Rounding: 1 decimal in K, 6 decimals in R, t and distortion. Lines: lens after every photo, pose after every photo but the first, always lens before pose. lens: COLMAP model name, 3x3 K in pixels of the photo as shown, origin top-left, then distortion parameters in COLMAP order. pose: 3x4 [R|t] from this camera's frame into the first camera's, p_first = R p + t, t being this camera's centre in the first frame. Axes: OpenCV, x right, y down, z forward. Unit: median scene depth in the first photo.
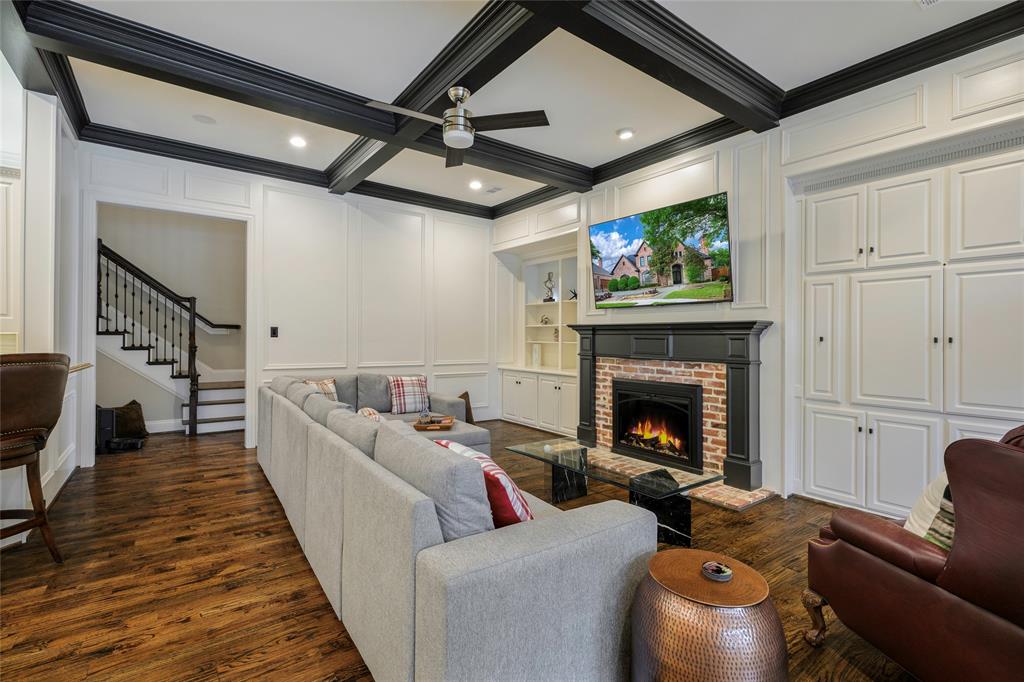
lens RADIAL K [[481.5, 0, 512.0], [0, 481.5, 341.0], [0, 0, 1]] dist [0.000760, 0.000572]
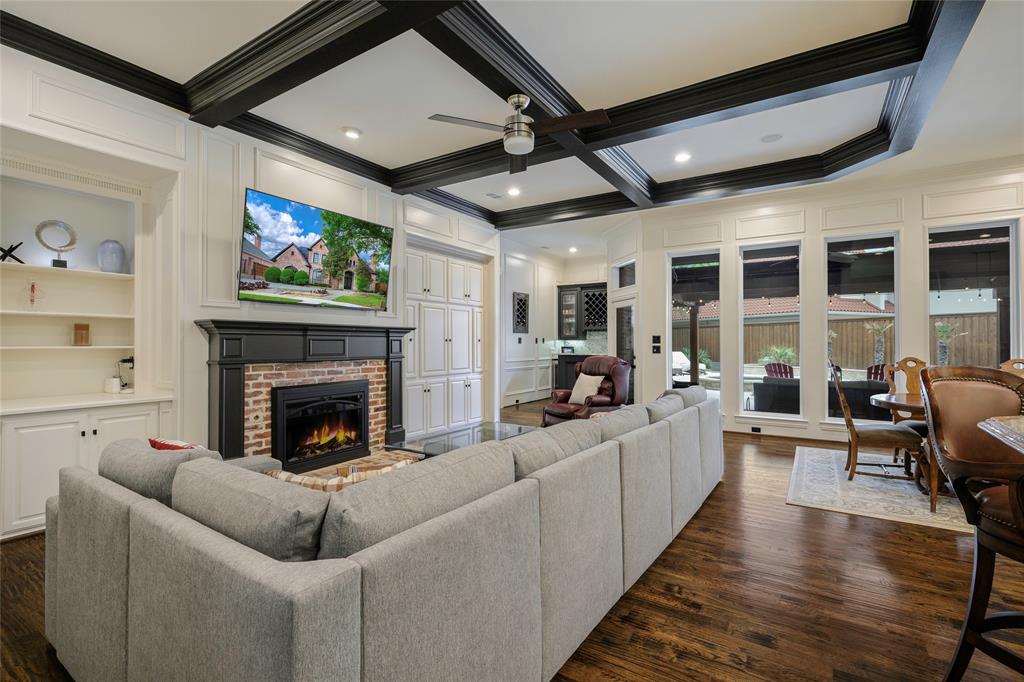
lens RADIAL K [[470.0, 0, 512.0], [0, 470.0, 341.0], [0, 0, 1]] dist [-0.000381, 0.000012]
pose [[-0.367735, -0.006721, 0.929906, -0.711589], [0.001692, 0.999967, 0.007896, -0.009250], [-0.929929, 0.004477, -0.367711, 0.958952]]
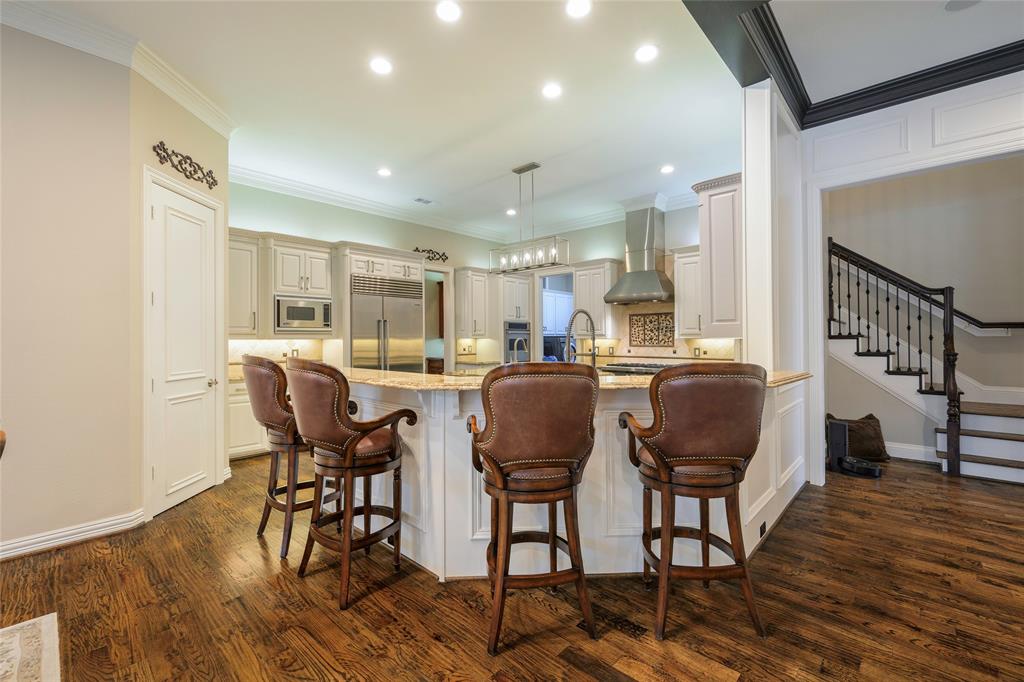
lens RADIAL K [[432.8, 0, 511.2], [0, 432.8, 331.7], [0, 0, 1]] dist [0.001419, 0.000278]
pose [[0.200242, -0.026960, -0.979375, -0.197679], [-0.002041, 0.999608, -0.027934, -0.002829], [0.979744, 0.007592, 0.200109, 0.281338]]
